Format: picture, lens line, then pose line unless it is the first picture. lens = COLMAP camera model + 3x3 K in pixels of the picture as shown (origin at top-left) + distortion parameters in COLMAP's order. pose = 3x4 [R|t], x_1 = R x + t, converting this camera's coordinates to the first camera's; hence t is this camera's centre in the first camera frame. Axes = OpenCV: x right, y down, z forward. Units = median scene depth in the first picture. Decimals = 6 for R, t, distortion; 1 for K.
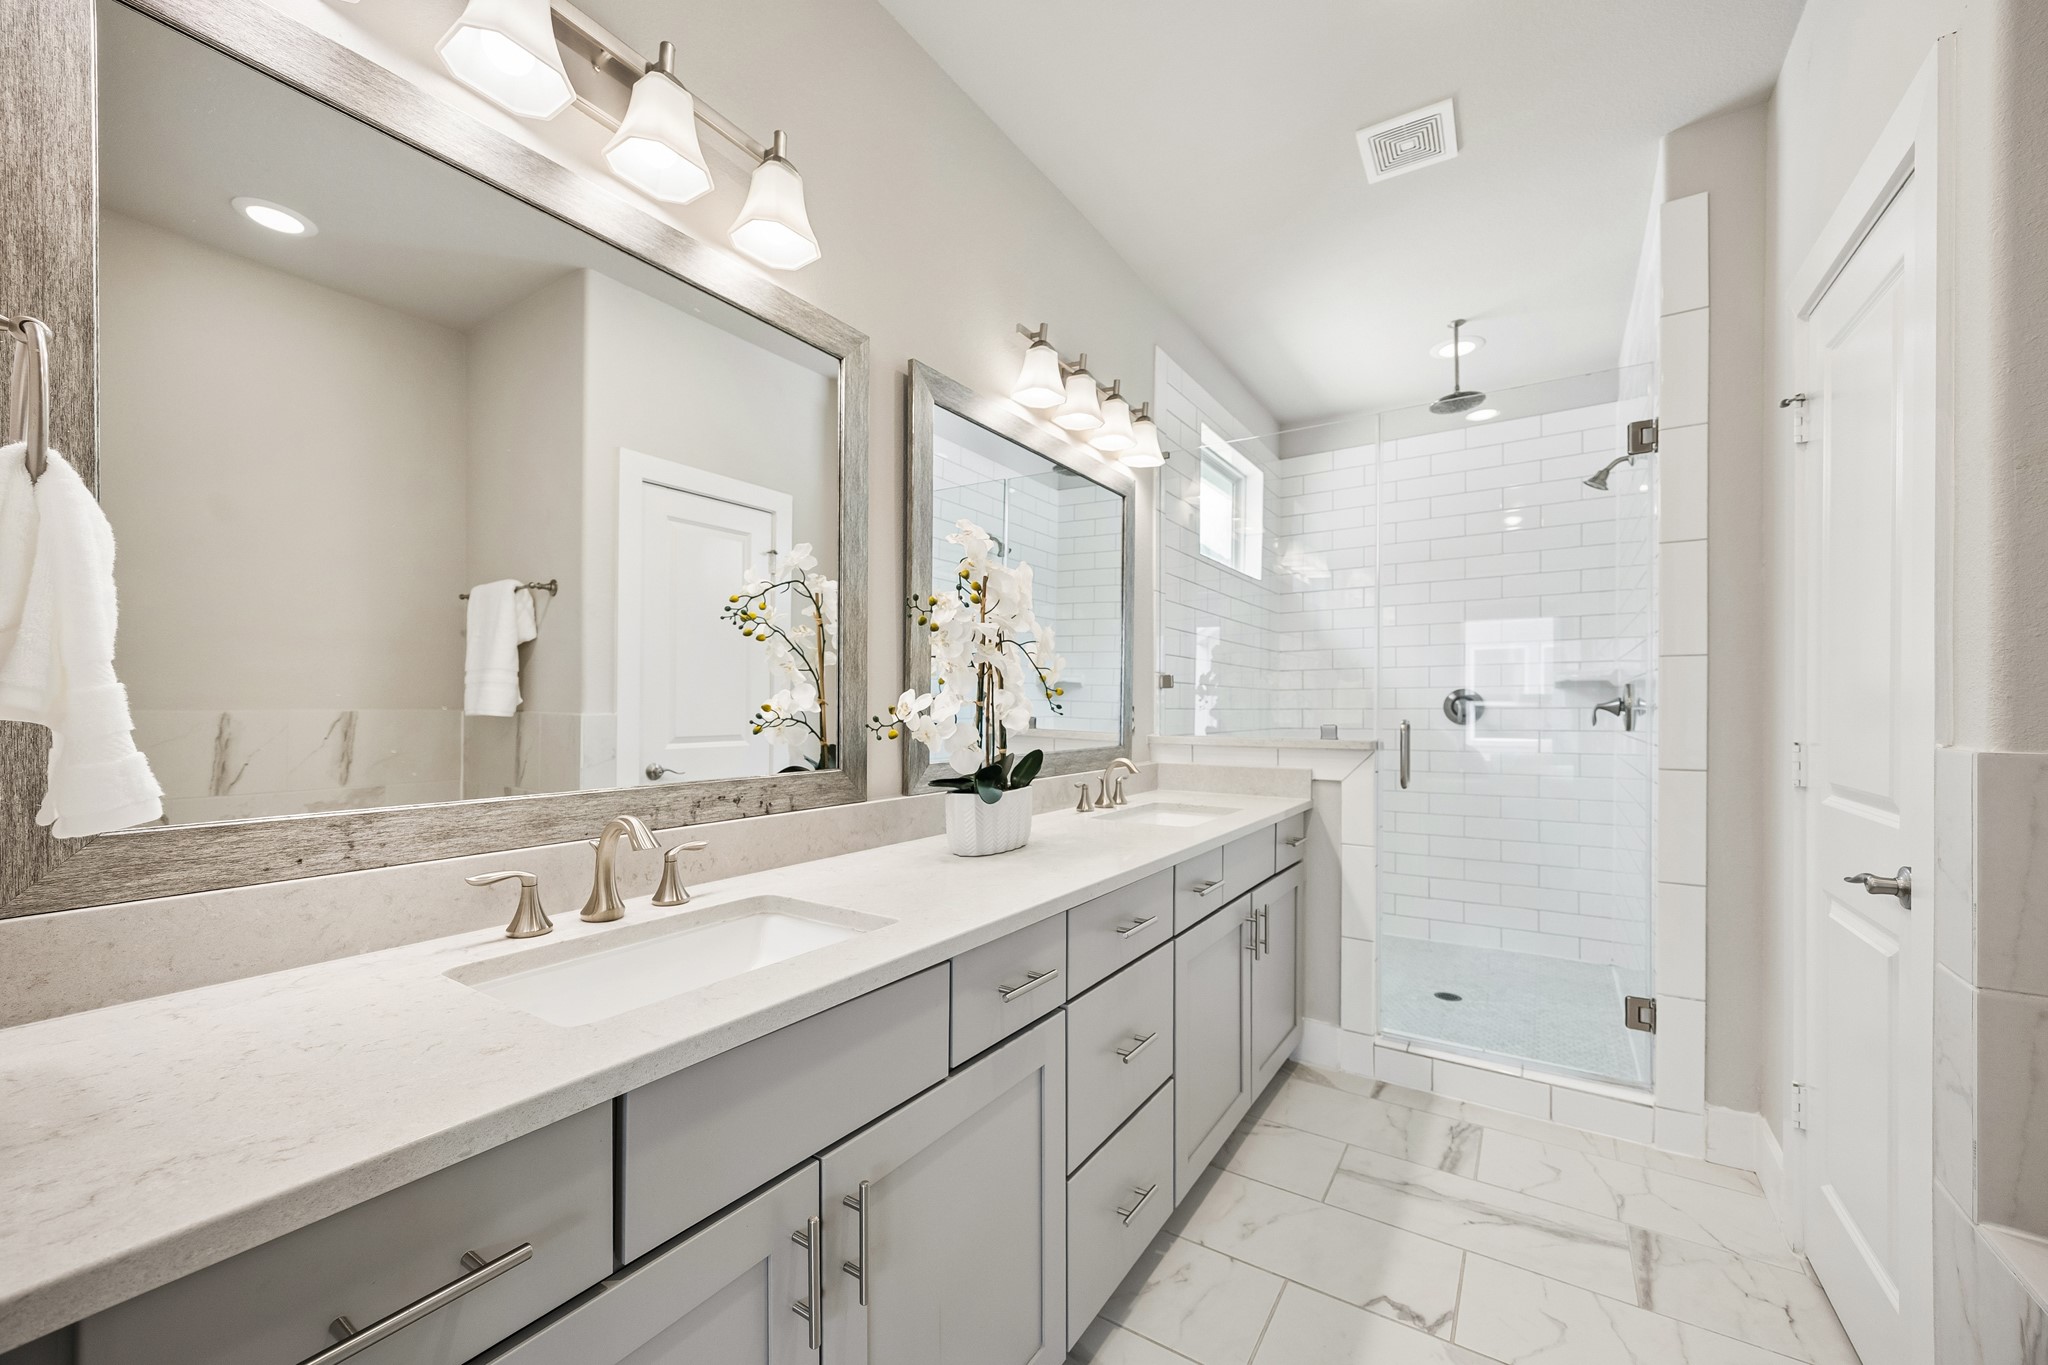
lens RADIAL K [[786.3, 0, 1029.4], [0, 786.3, 714.2], [0, 0, 1]] dist [0.001957, -0.000052]
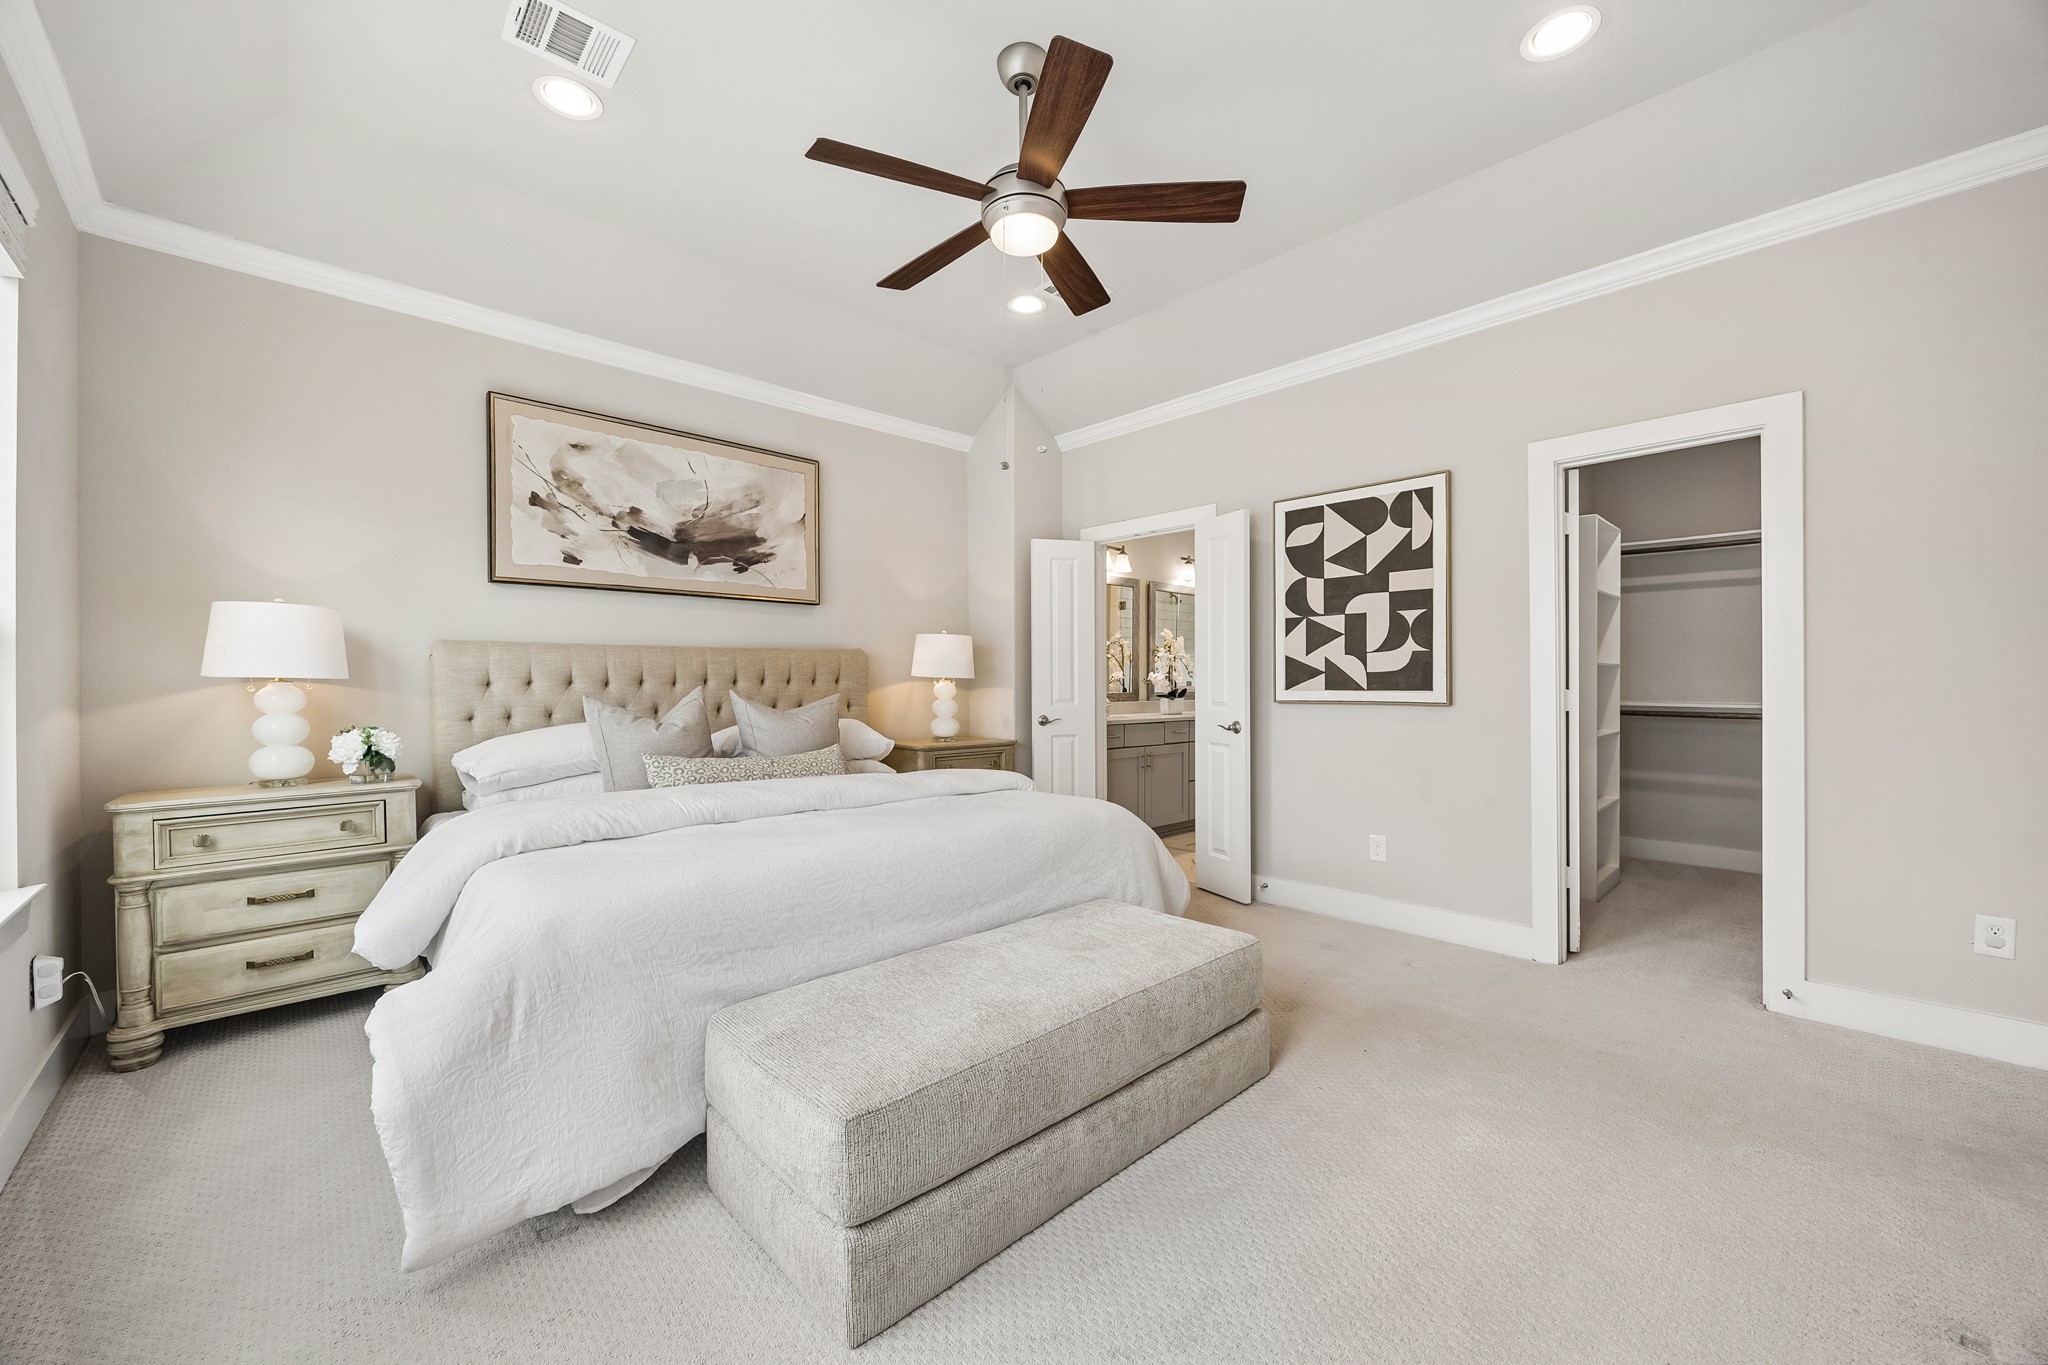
lens RADIAL K [[789.4, 0, 1024.0], [0, 789.4, 682.5], [0, 0, 1]] dist [-0.000797, -0.000048]
pose [[0.971998, -0.002127, -0.234979, 0.132069], [0.000723, 0.999981, -0.006059, 0.037576], [0.234987, 0.005719, 0.971982, -2.499962]]
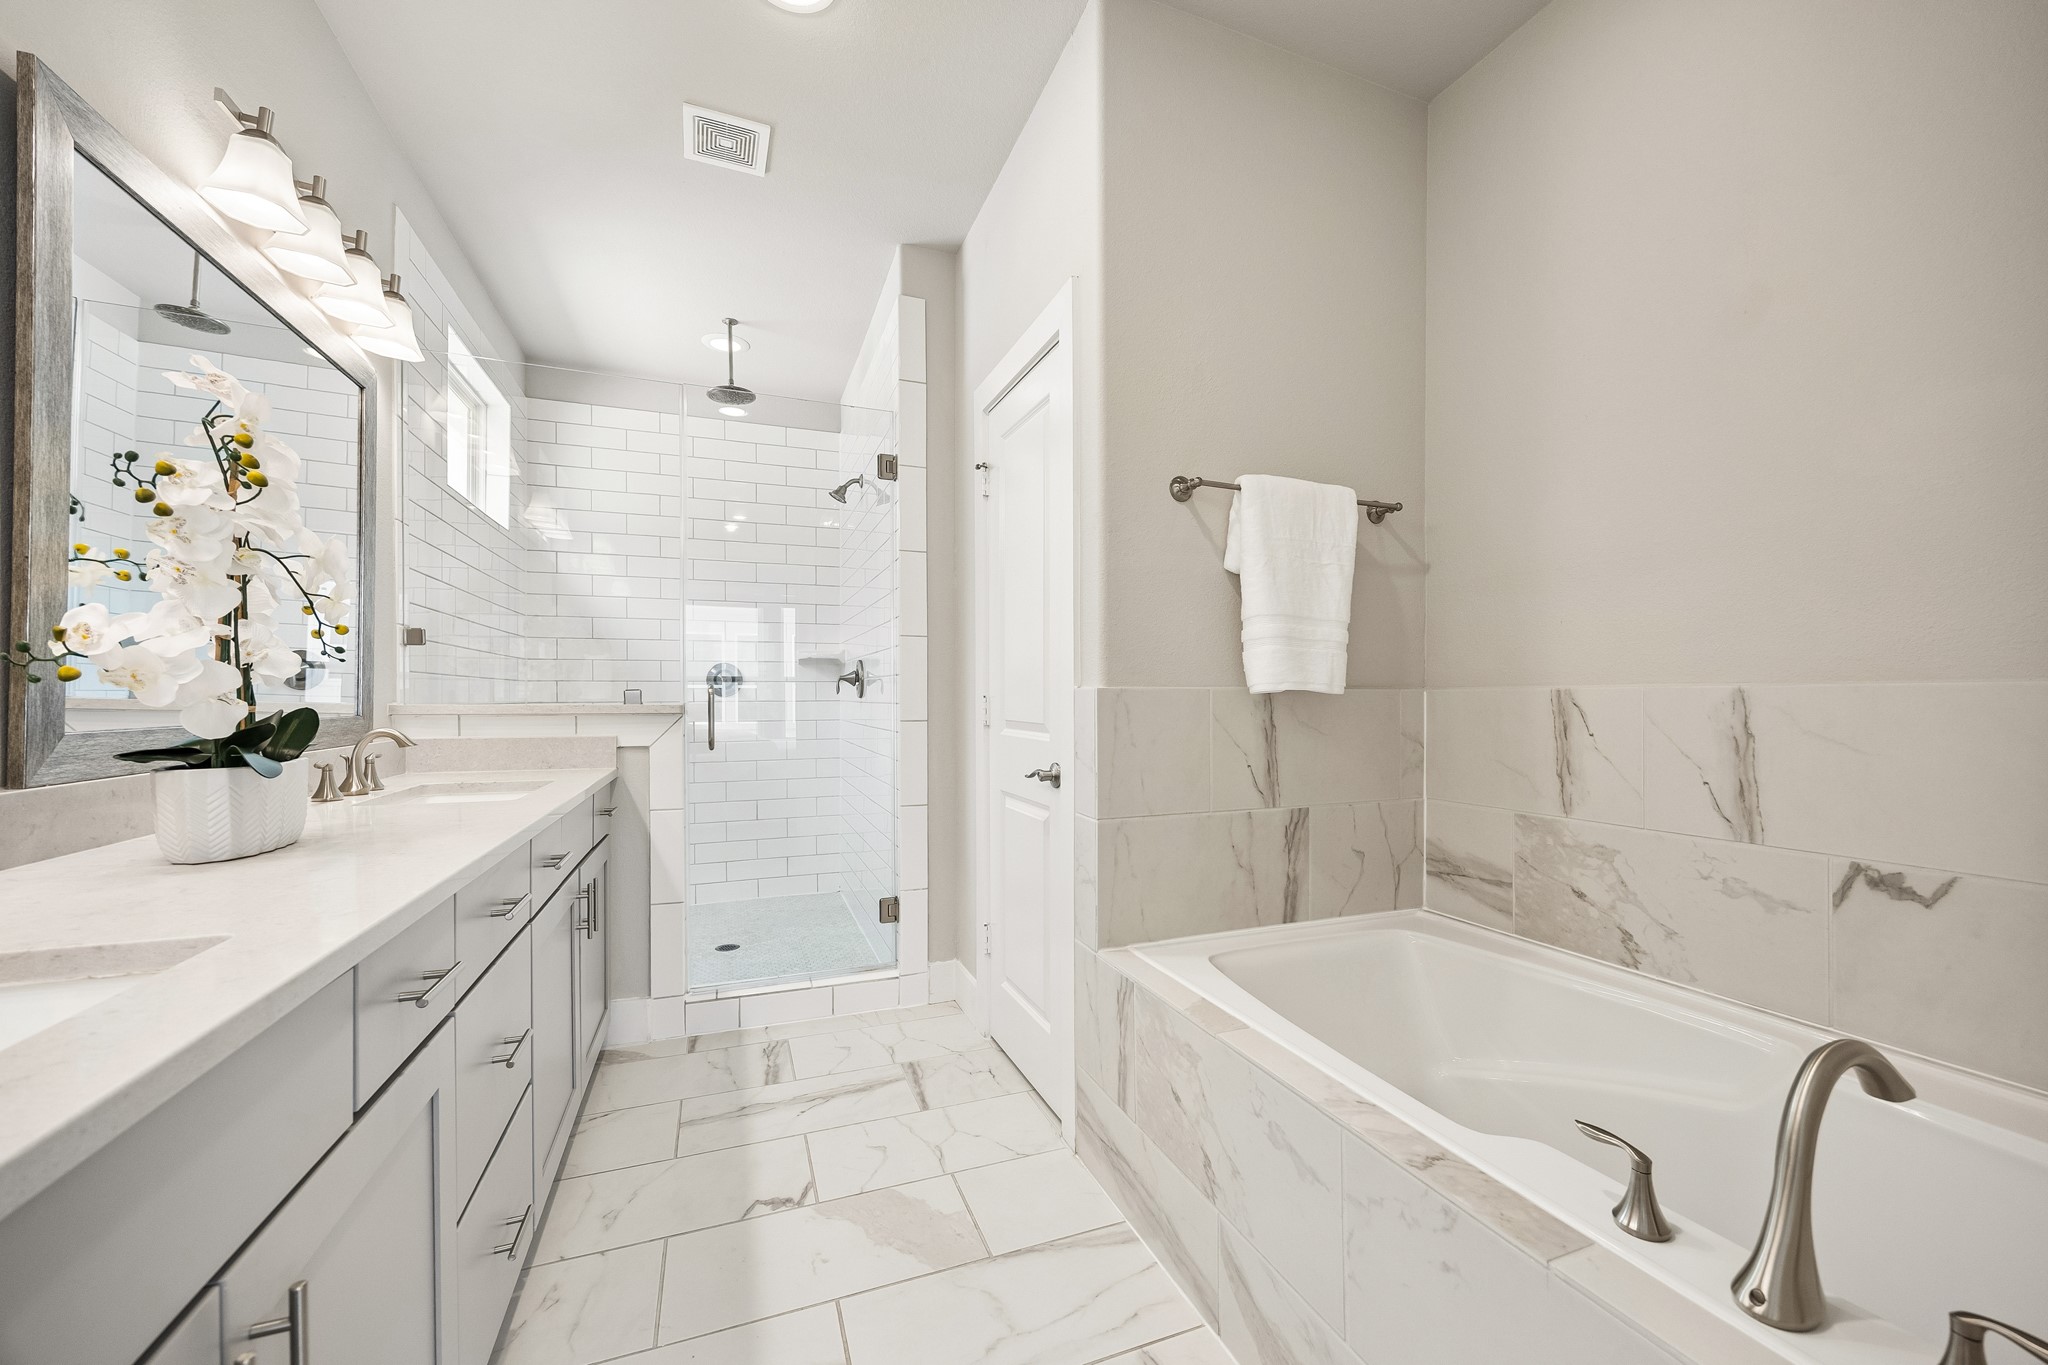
lens RADIAL K [[809.6, 0, 1041.5], [0, 809.6, 700.5], [0, 0, 1]] dist [-0.001337, -0.000178]
pose [[0.576478, -0.004270, 0.817101, -0.195273], [0.005819, 0.999982, 0.001120, 0.039231], [-0.817092, 0.004109, 0.576493, 0.023853]]
